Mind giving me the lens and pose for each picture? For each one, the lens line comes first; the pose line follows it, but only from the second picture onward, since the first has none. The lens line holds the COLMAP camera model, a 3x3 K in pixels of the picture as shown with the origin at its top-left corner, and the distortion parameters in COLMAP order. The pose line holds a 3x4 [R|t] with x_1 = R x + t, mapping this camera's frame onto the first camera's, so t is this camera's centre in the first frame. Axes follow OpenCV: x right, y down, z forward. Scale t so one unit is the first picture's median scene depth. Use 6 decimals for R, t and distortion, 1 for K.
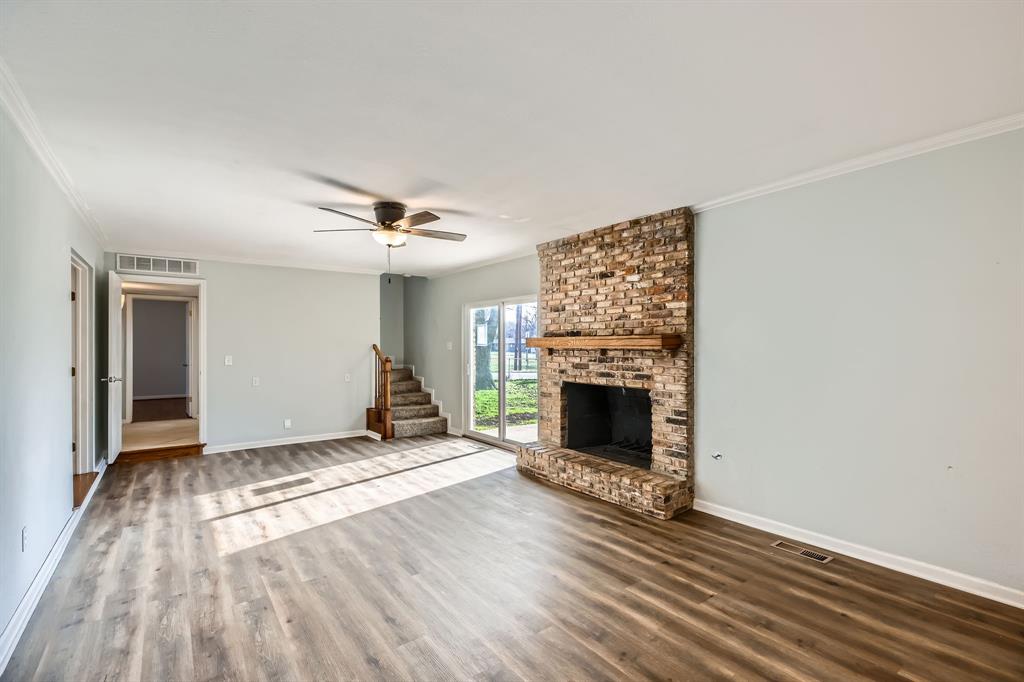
lens RADIAL K [[473.6, 0, 516.5], [0, 473.6, 344.7], [0, 0, 1]] dist [0.004469, 0.000744]
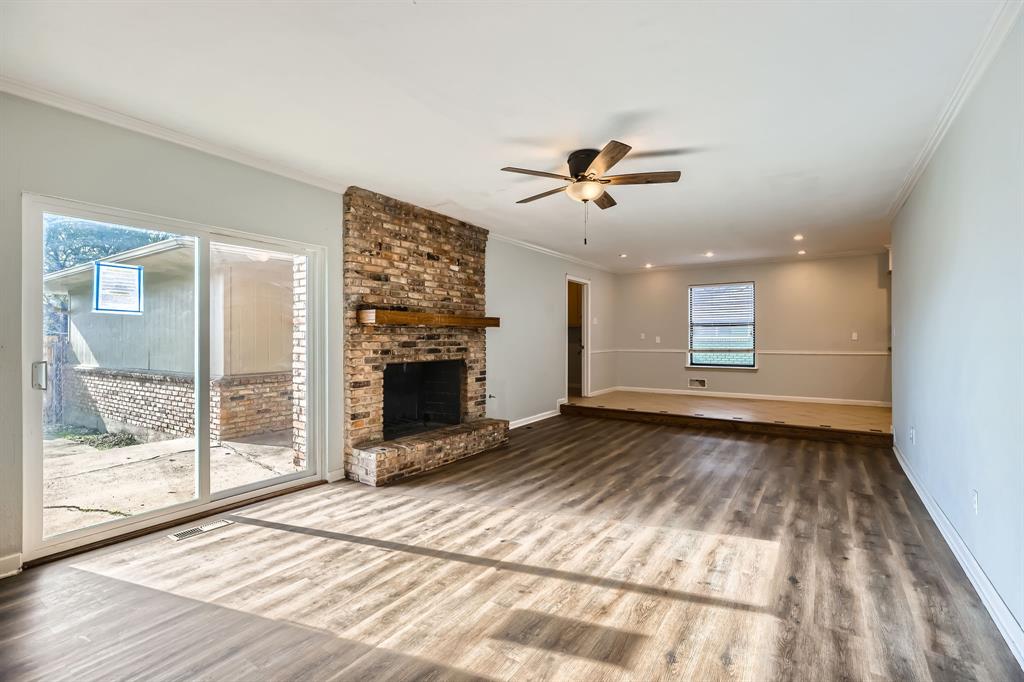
lens RADIAL K [[473.6, 0, 514.8], [0, 473.6, 335.8], [0, 0, 1]] dist [0.004469, 0.000744]
pose [[-0.350725, 0.007570, 0.936448, -0.901576], [0.001415, 0.999970, -0.007554, 0.038884], [-0.936477, -0.001324, -0.350726, 1.242770]]
